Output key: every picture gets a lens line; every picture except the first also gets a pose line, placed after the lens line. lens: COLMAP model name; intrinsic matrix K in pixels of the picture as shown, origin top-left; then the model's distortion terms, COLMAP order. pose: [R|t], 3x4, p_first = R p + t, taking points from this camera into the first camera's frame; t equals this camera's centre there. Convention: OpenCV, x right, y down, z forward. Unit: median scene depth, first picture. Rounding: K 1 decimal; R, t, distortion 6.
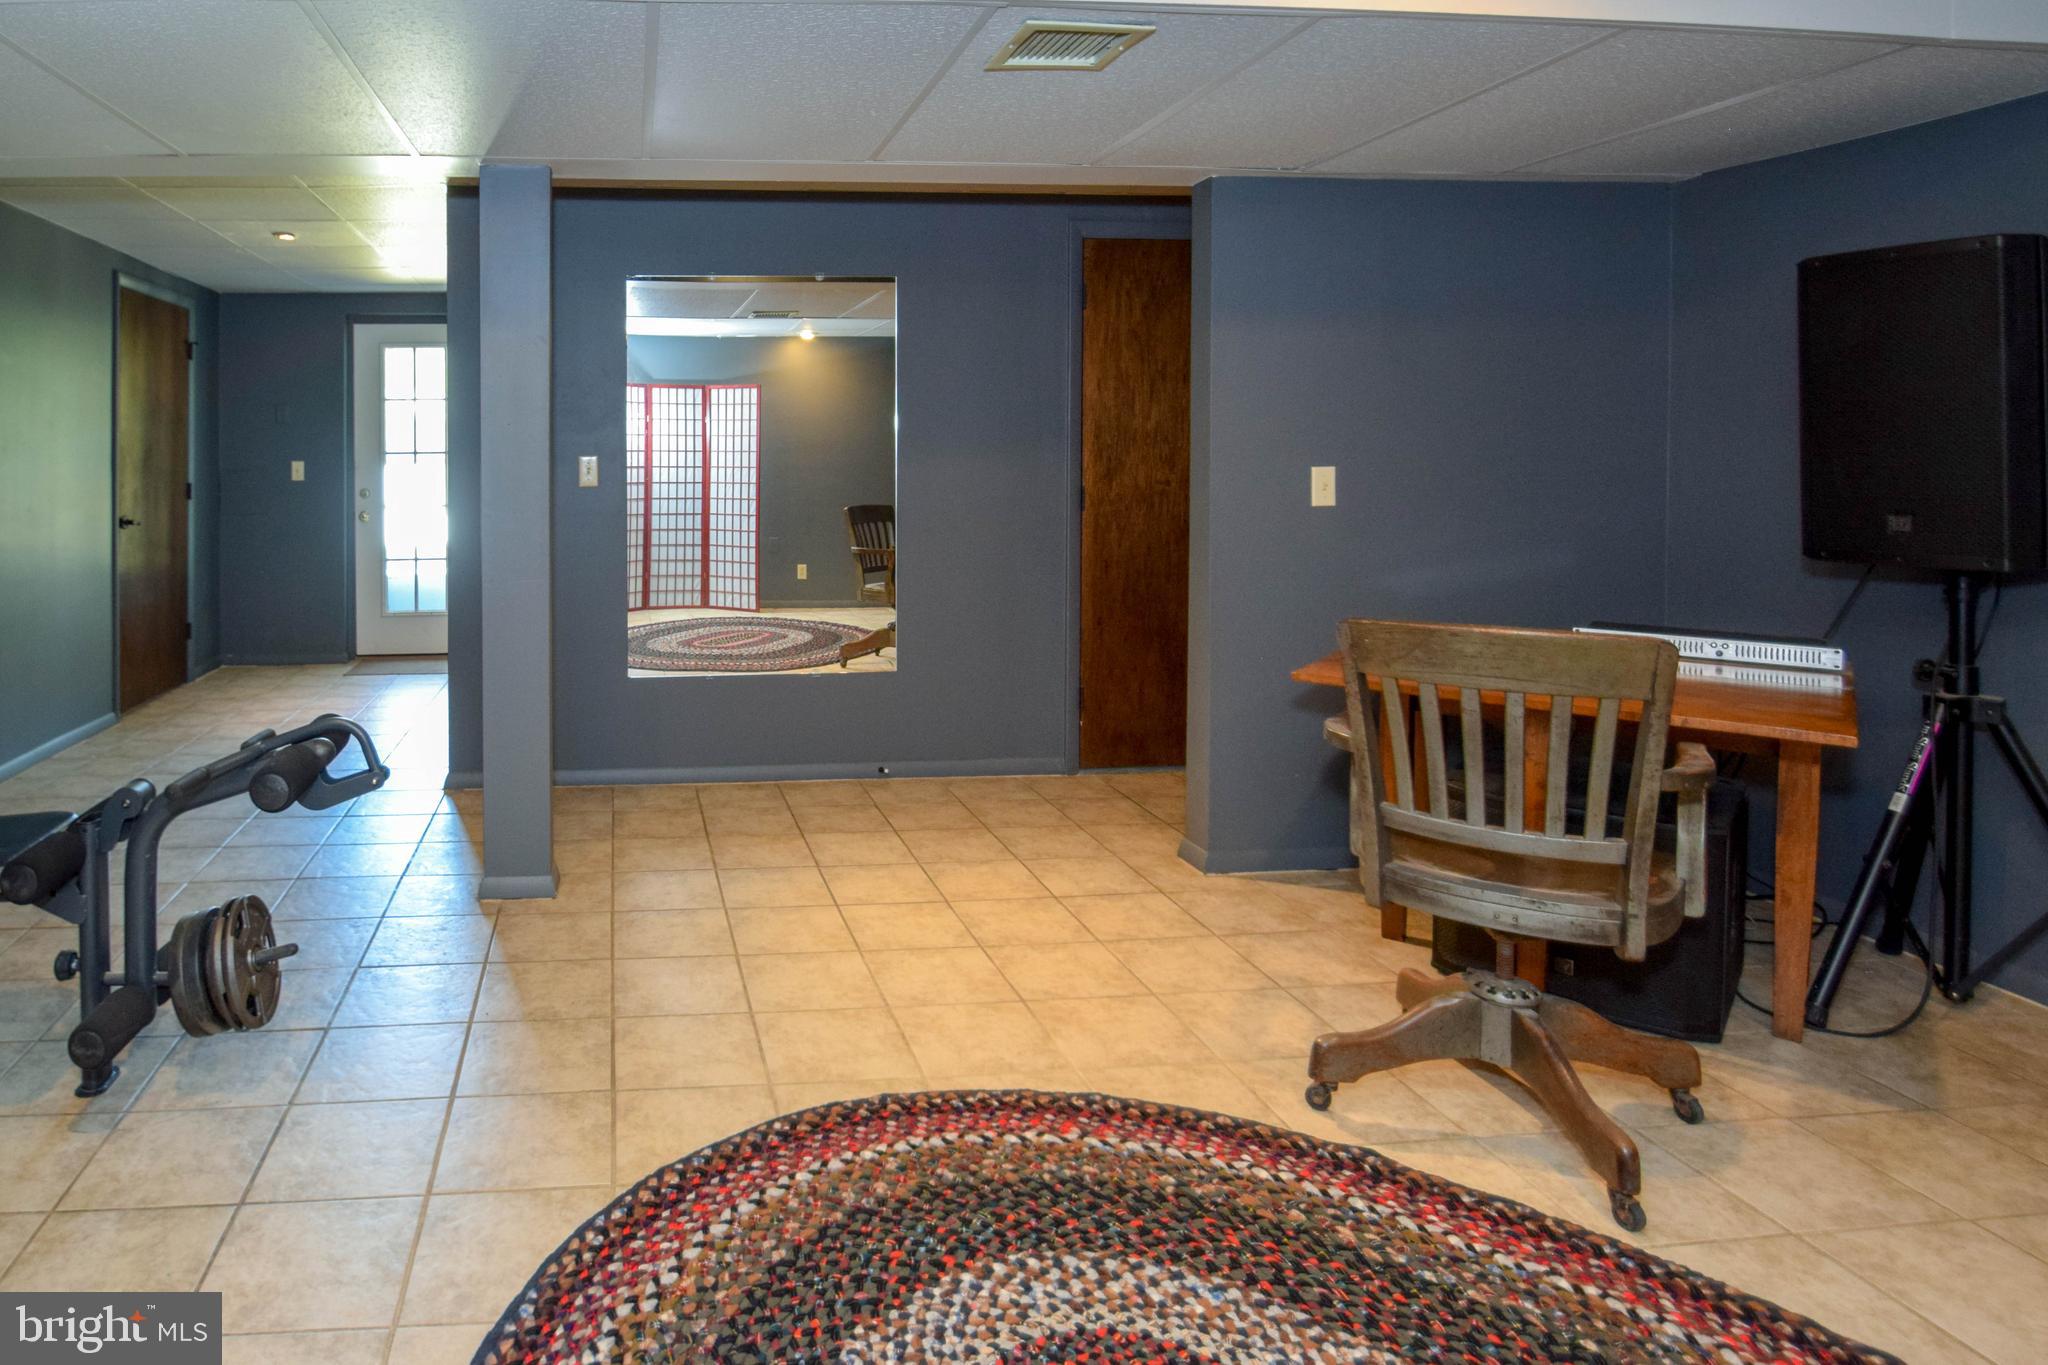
lens RADIAL K [[1159.4, 0, 992.2], [0, 1159.4, 665.1], [0, 0, 1]] dist [-0.016442, 0.000106]
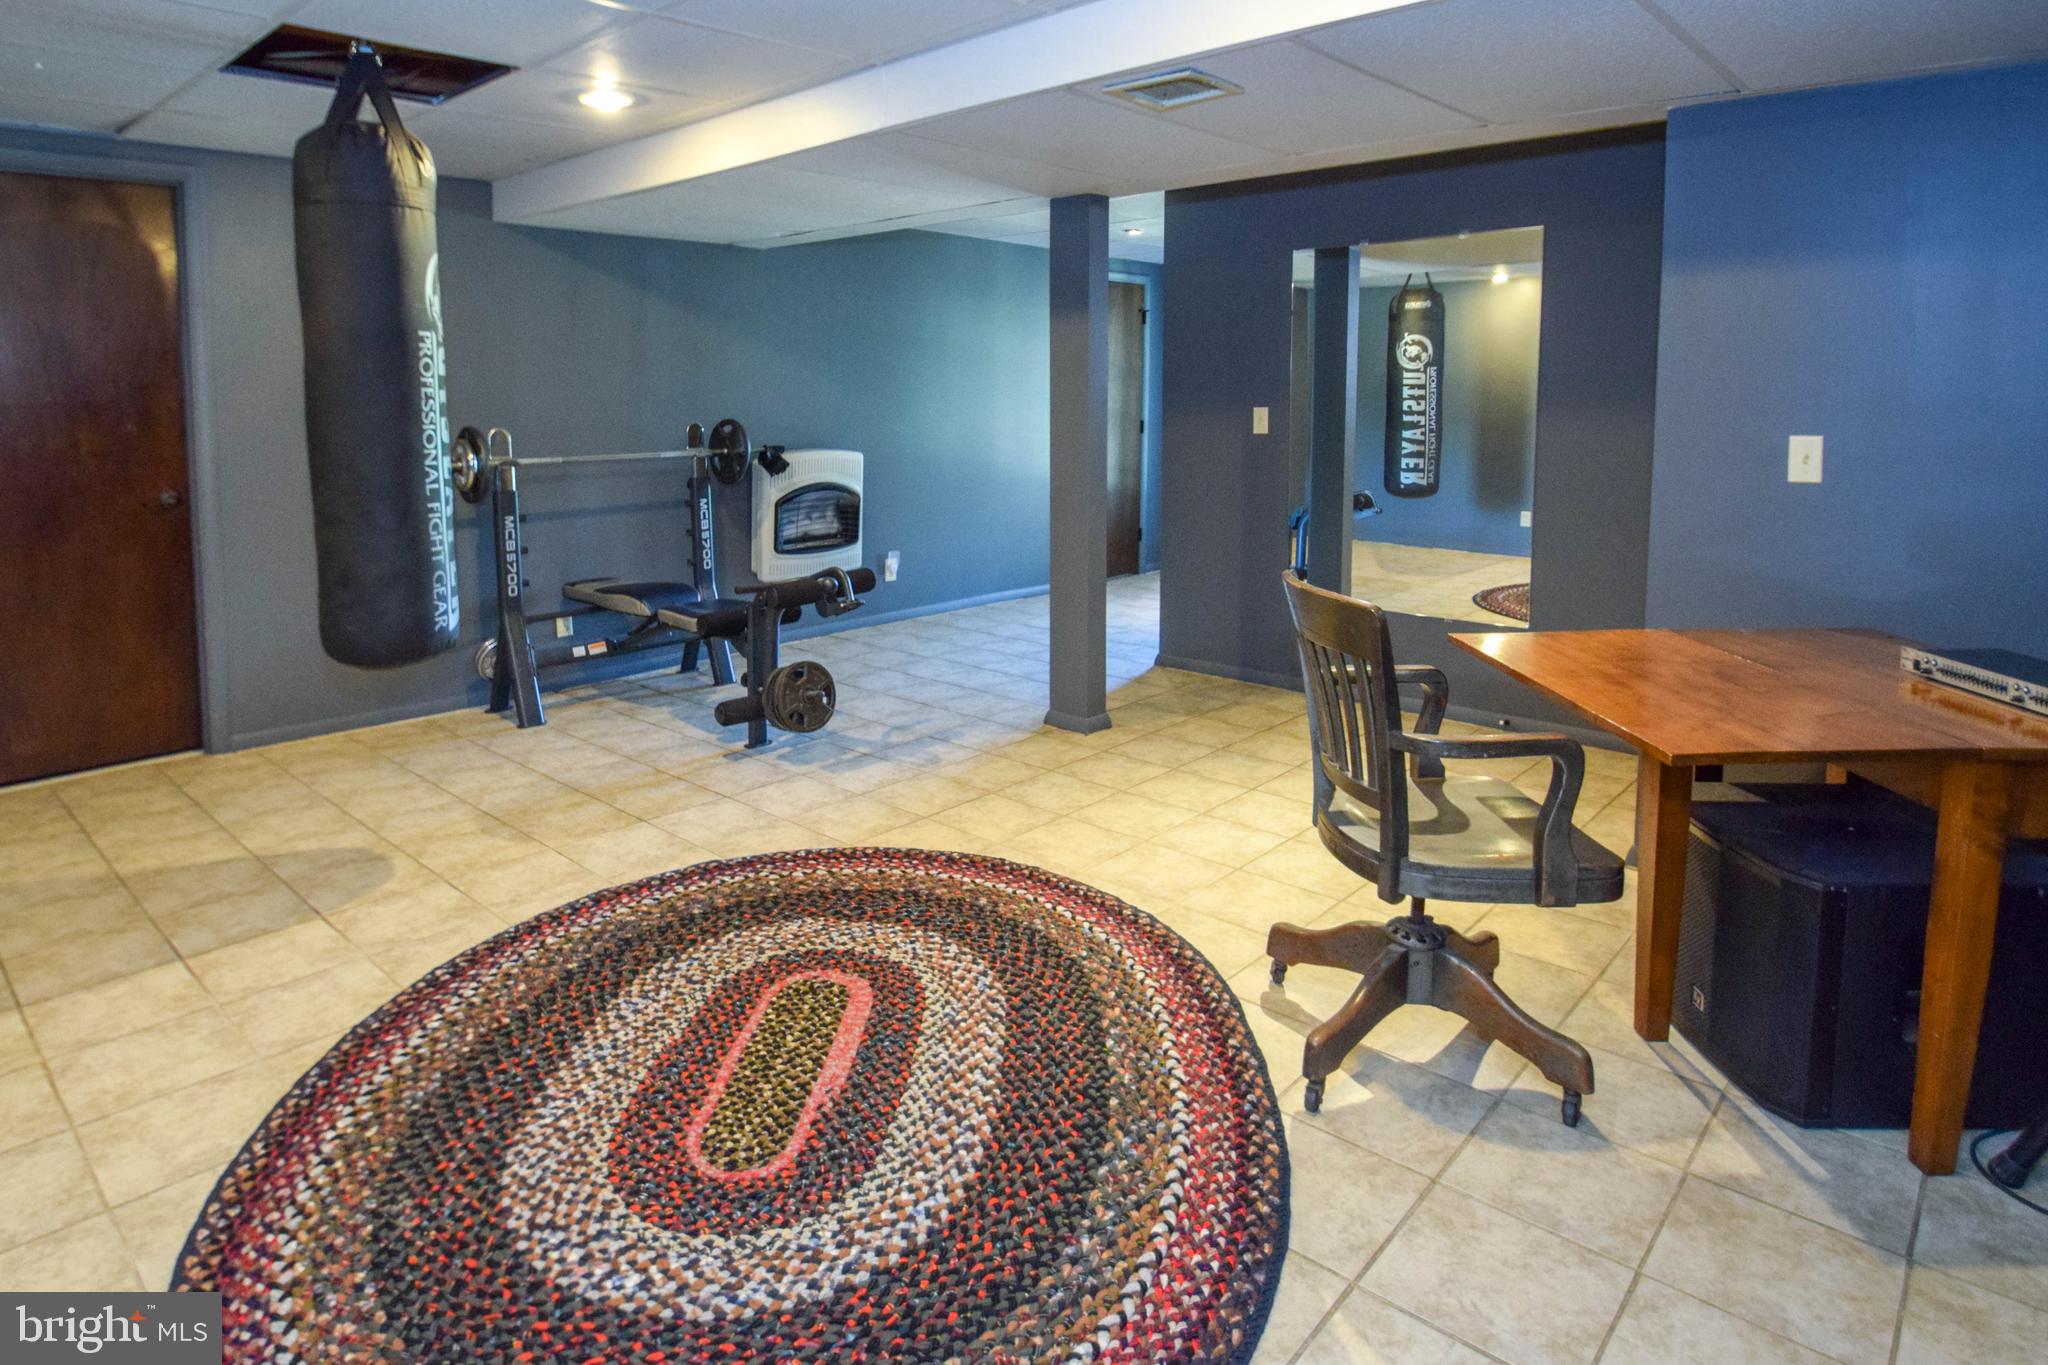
lens RADIAL K [[1159.4, 0, 992.2], [0, 1159.4, 665.1], [0, 0, 1]] dist [-0.016442, 0.000106]
pose [[0.668890, 0.167532, -0.724237, 1.029011], [-0.130595, 0.985604, 0.107378, -0.023651], [0.731800, 0.022758, 0.681139, -0.019616]]
